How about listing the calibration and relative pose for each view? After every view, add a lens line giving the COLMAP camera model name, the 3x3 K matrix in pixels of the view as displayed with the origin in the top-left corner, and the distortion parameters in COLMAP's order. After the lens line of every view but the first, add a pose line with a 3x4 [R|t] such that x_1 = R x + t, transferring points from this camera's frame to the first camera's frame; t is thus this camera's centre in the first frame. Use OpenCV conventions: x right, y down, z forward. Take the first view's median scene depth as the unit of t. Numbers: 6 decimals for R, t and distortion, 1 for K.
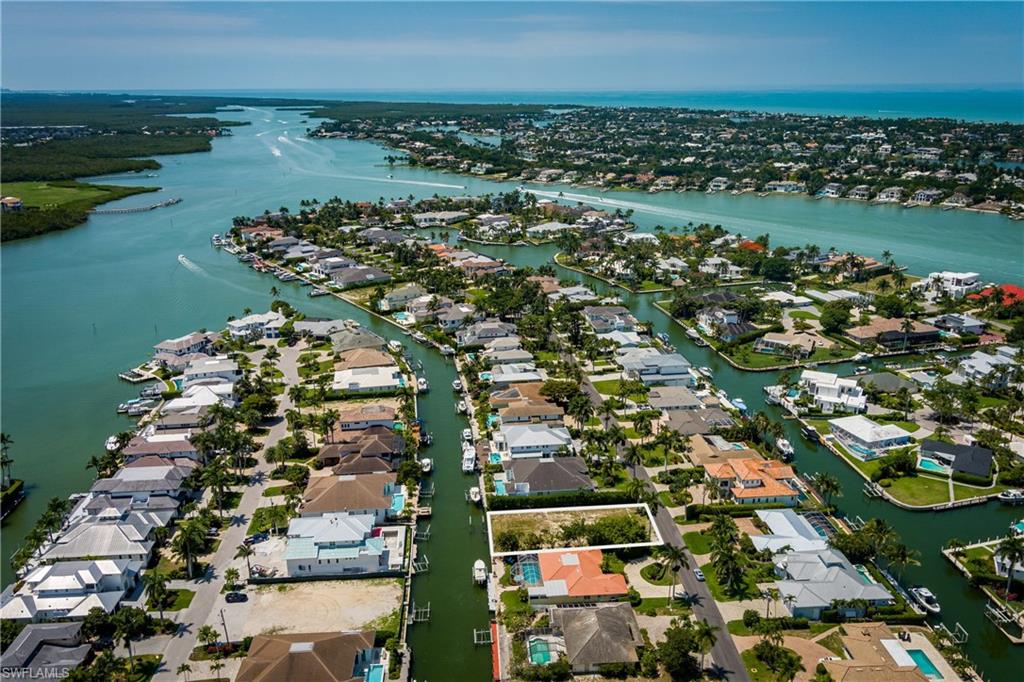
lens RADIAL K [[819.3, 0, 512.0], [0, 819.3, 341.0], [0, 0, 1]] dist [0.035854, -0.036786]
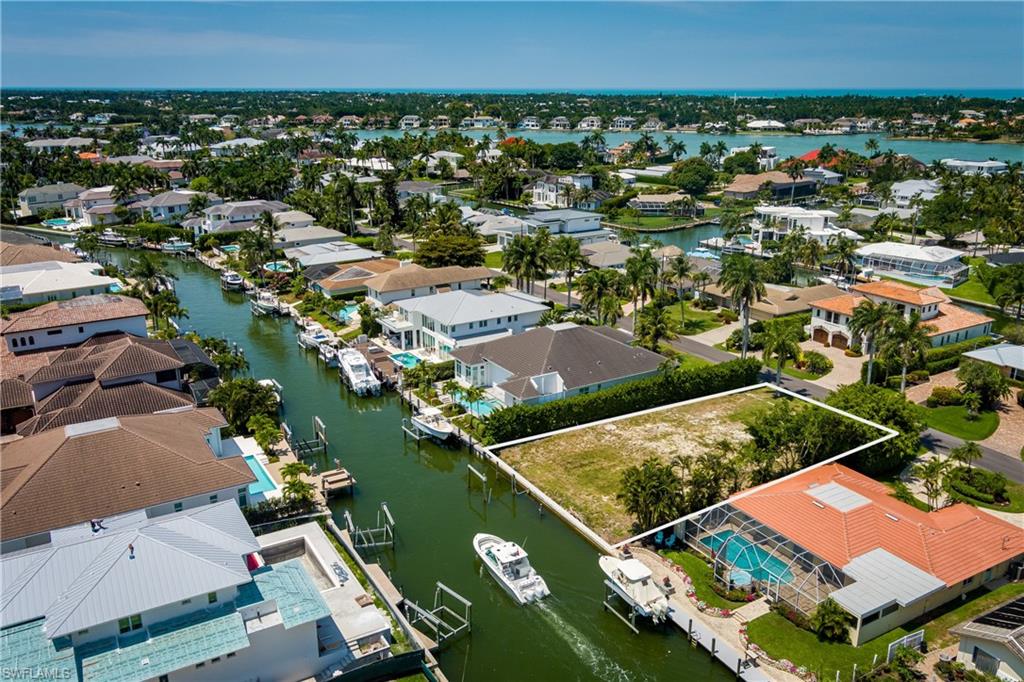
lens RADIAL K [[819.3, 0, 512.0], [0, 819.3, 341.0], [0, 0, 1]] dist [0.035854, -0.036786]
pose [[0.901202, -0.122053, 0.415857, -0.160776], [0.124360, 0.992001, 0.021651, 0.128951], [-0.415173, 0.032204, 0.909172, 0.547990]]
